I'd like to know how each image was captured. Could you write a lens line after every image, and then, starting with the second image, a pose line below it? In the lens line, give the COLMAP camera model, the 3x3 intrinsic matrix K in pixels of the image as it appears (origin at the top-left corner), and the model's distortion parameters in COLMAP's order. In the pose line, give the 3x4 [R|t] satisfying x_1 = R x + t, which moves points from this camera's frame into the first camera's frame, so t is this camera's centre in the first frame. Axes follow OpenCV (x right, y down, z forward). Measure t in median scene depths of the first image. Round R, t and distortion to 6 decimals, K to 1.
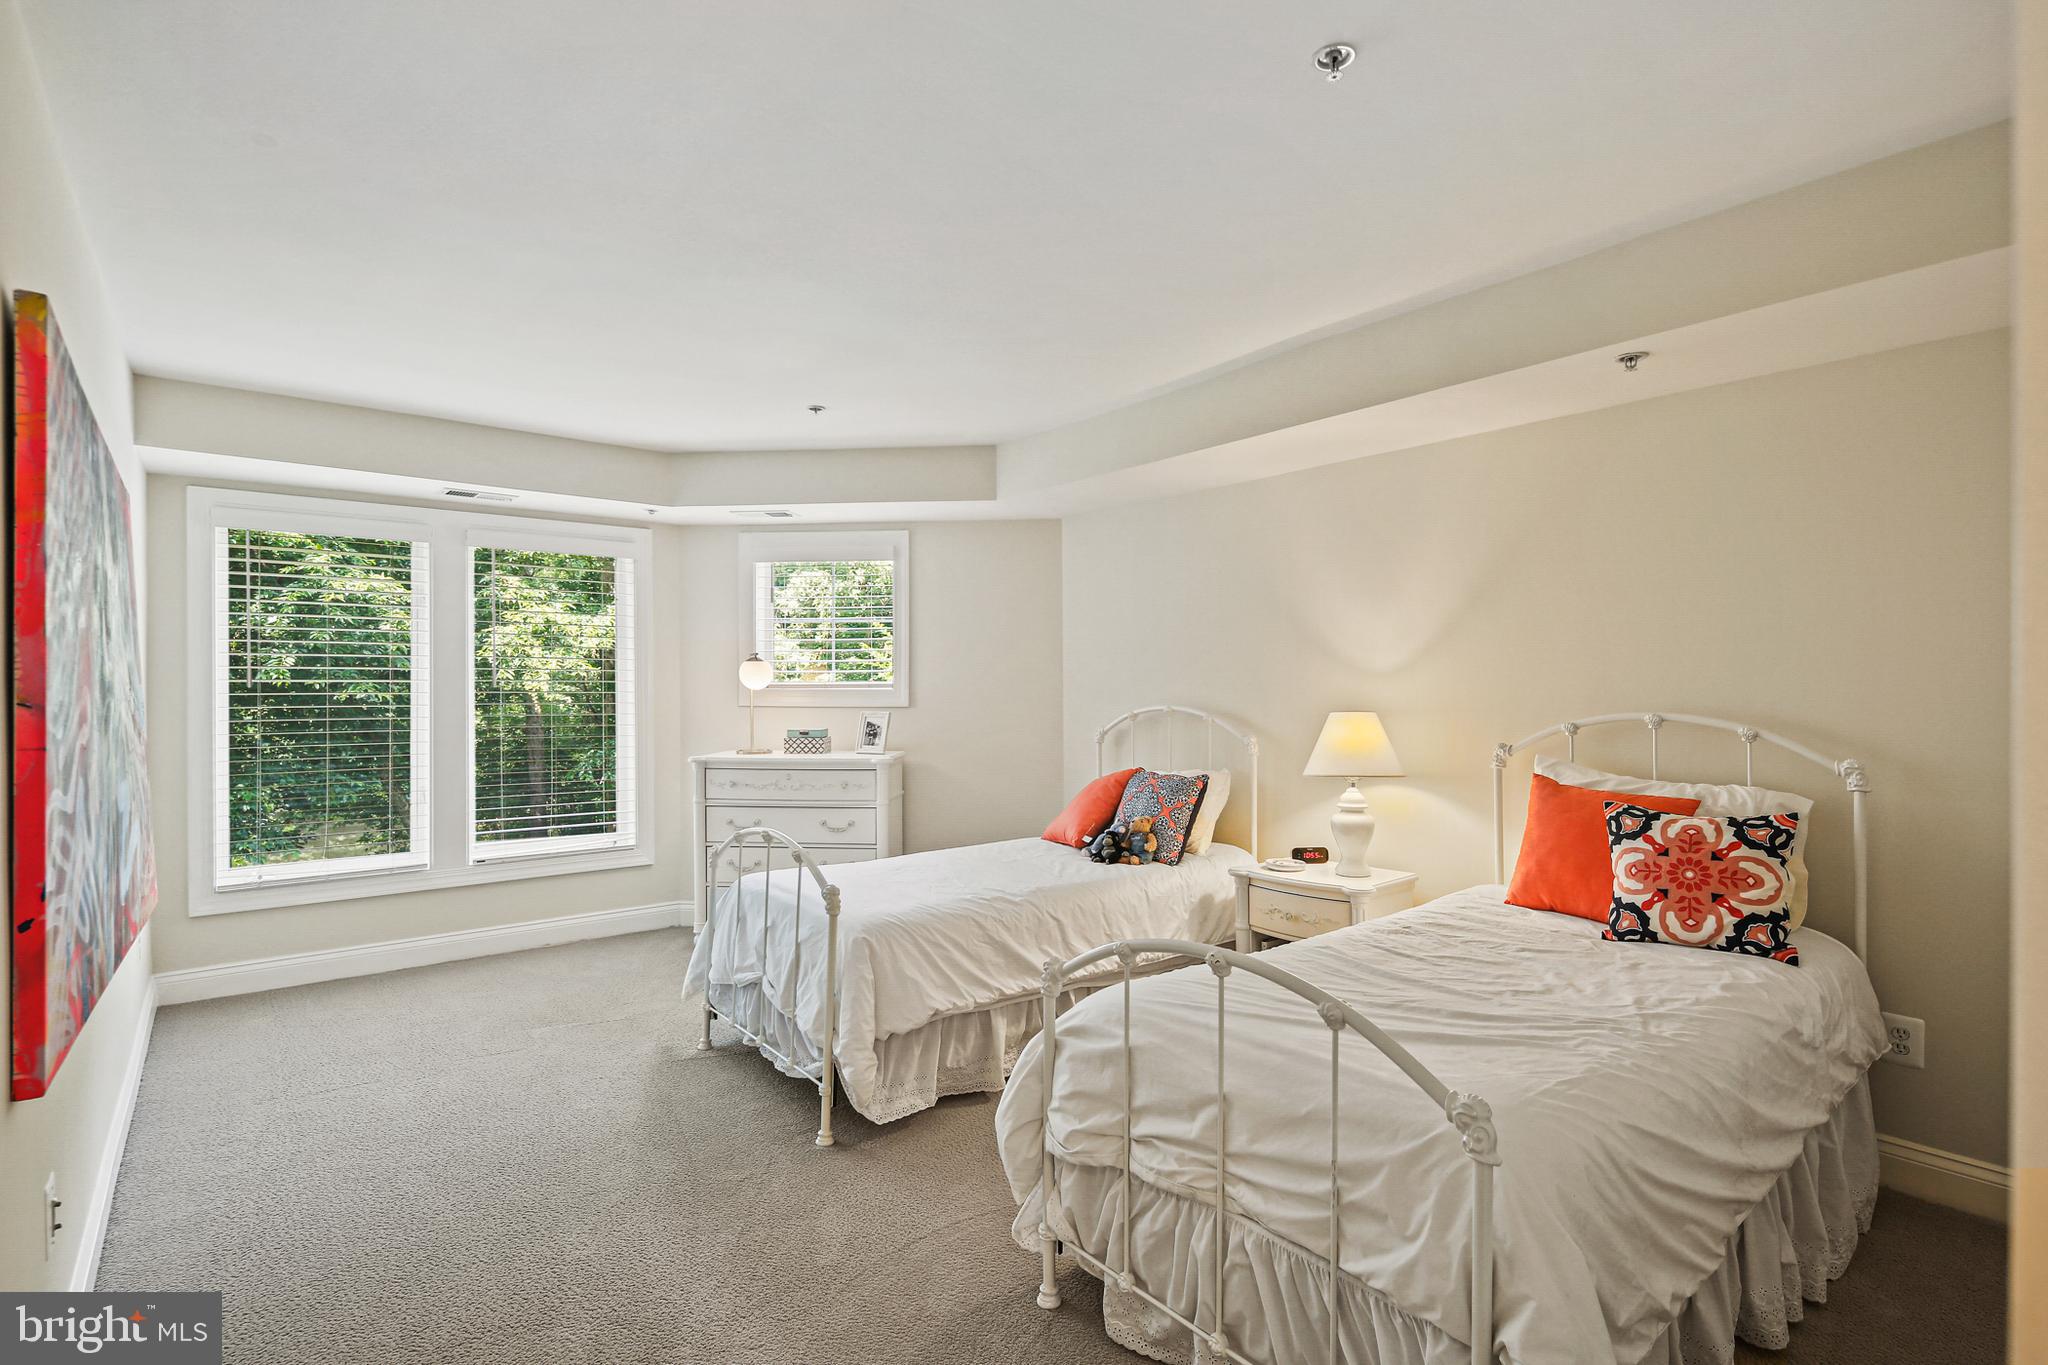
lens RADIAL K [[992.1, 0, 1027.4], [0, 992.1, 690.9], [0, 0, 1]] dist [0.003662, -0.003431]
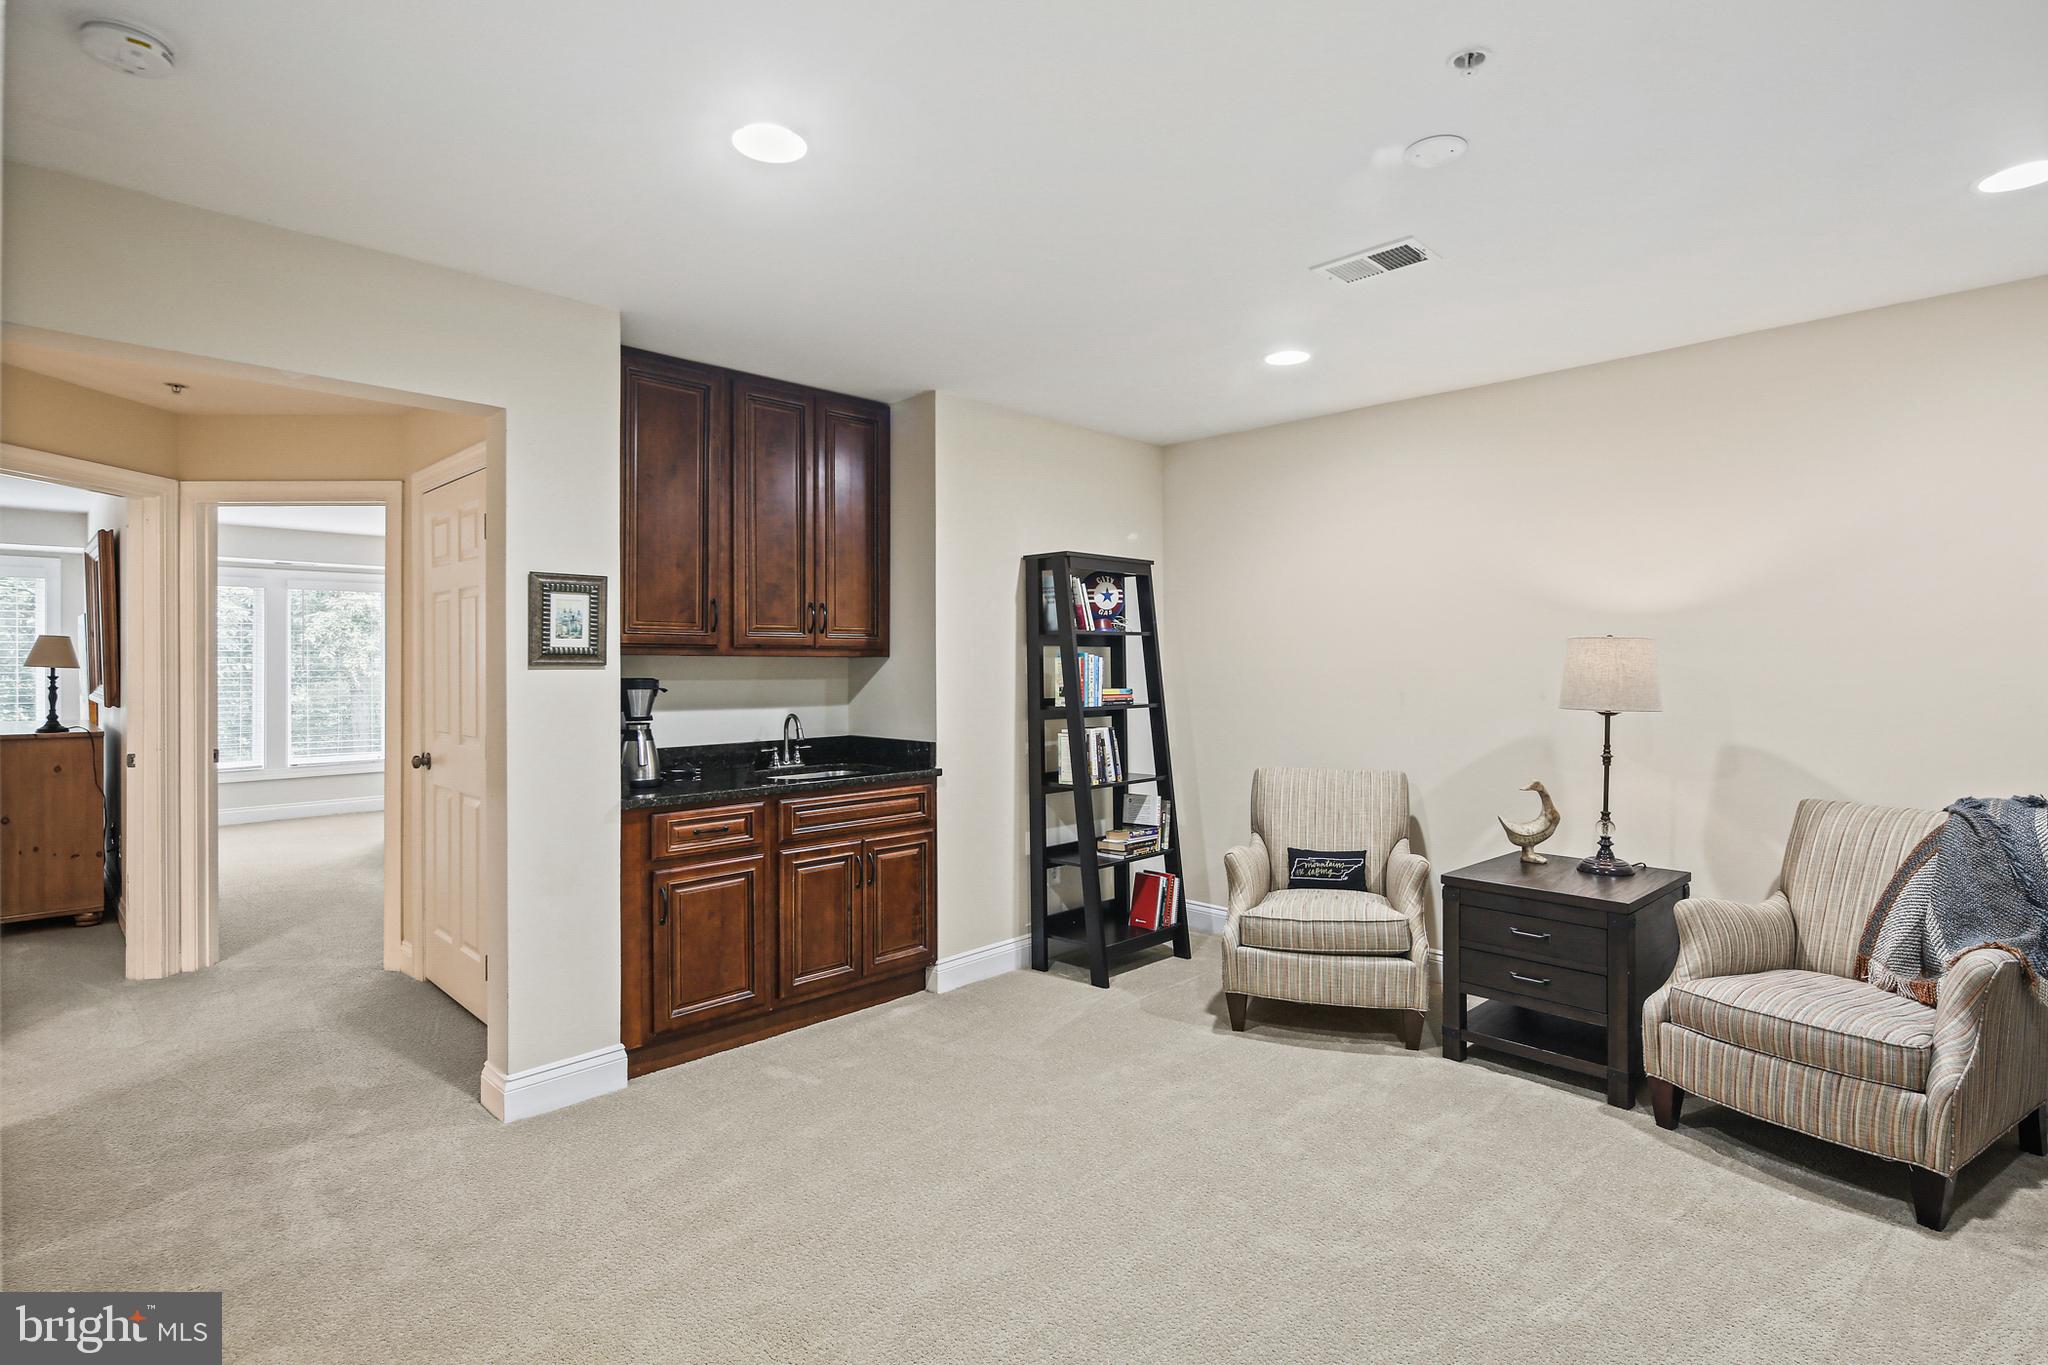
lens RADIAL K [[992.1, 0, 1024.7], [0, 992.1, 667.0], [0, 0, 1]] dist [0.003662, -0.003431]
pose [[0.992556, -0.001377, 0.121784, 0.125666], [0.001542, 0.999998, -0.001263, 0.000327], [-0.121782, 0.001442, 0.992556, -0.219114]]
